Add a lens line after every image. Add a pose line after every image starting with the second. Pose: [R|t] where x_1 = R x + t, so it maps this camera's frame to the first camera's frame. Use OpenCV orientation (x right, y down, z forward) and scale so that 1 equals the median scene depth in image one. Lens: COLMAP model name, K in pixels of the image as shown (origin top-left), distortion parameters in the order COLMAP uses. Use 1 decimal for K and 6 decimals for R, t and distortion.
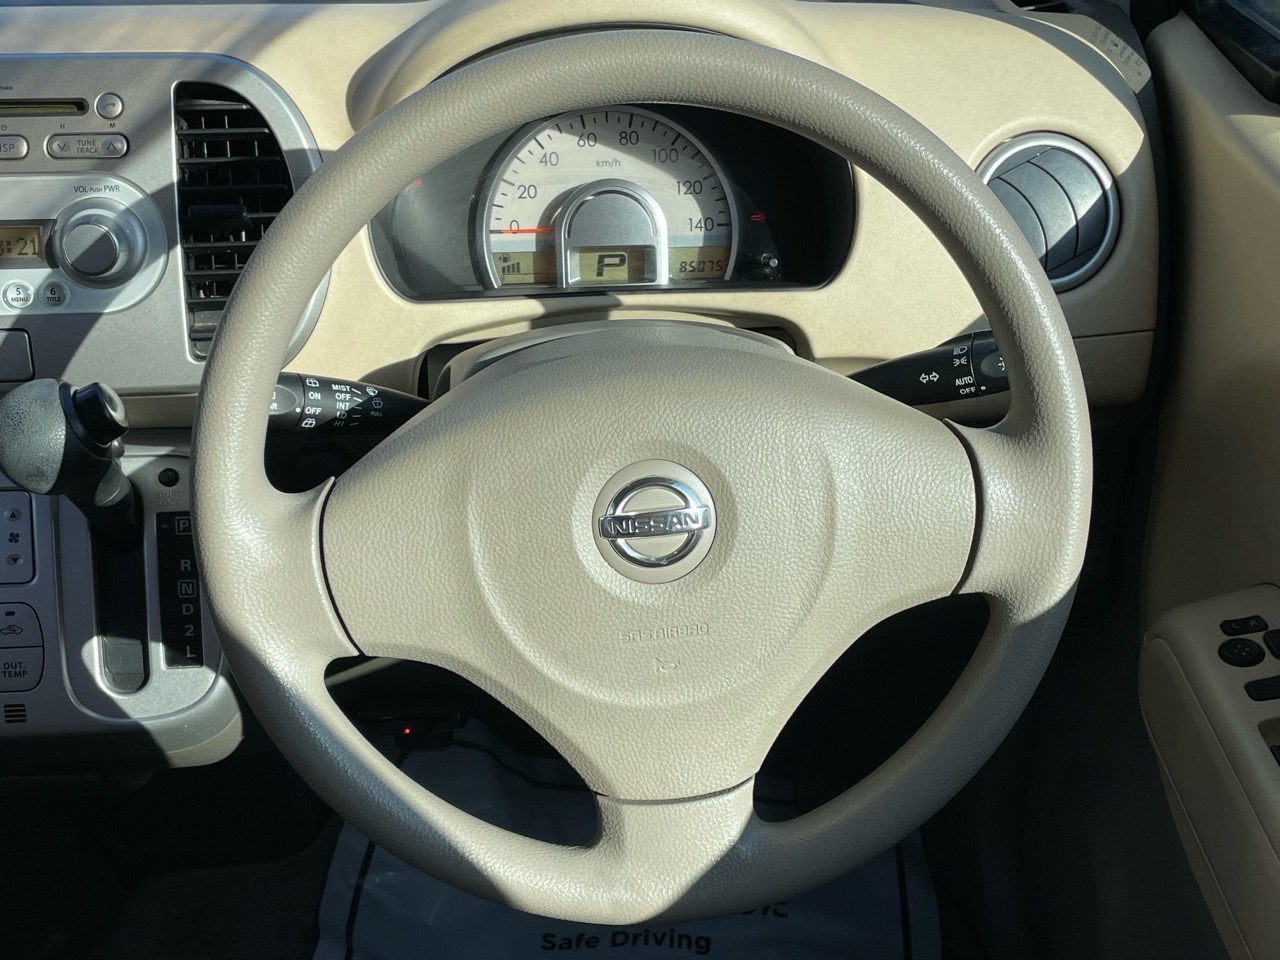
lens RADIAL K [[1529.0, 0, 640.2], [0, 1529.0, 479.2], [0, 0, 1]] dist [0.002411, 0.000000]
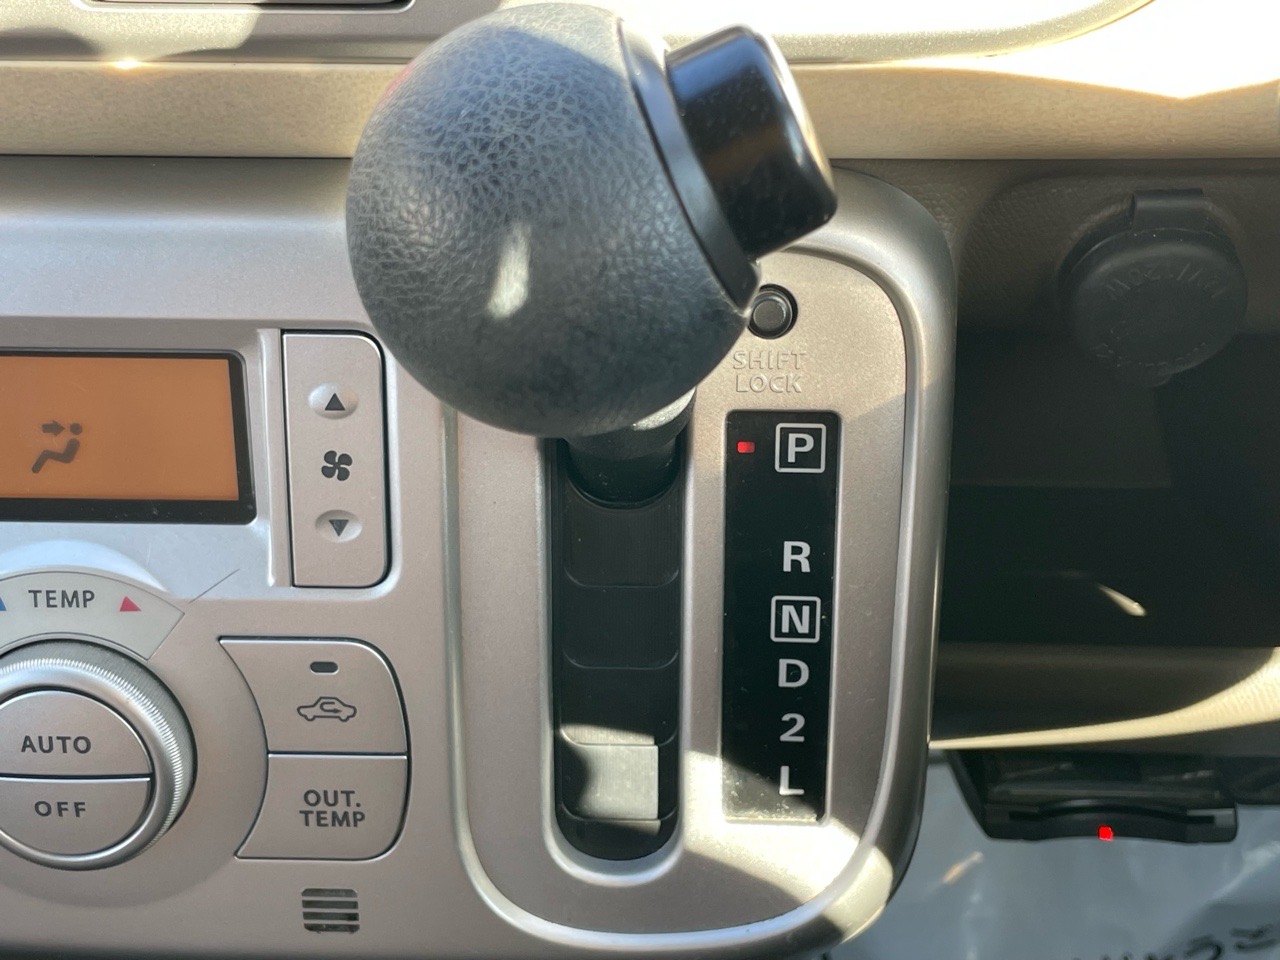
lens RADIAL K [[1671.9, 0, 639.9], [0, 1671.9, 480.7], [0, 0, 1]] dist [0.080753, 0.000000]
pose [[0.993745, 0.055618, -0.096837, -0.297025], [-0.036599, 0.981463, 0.188127, -0.033761], [0.105505, -0.183406, 0.977359, 0.616841]]
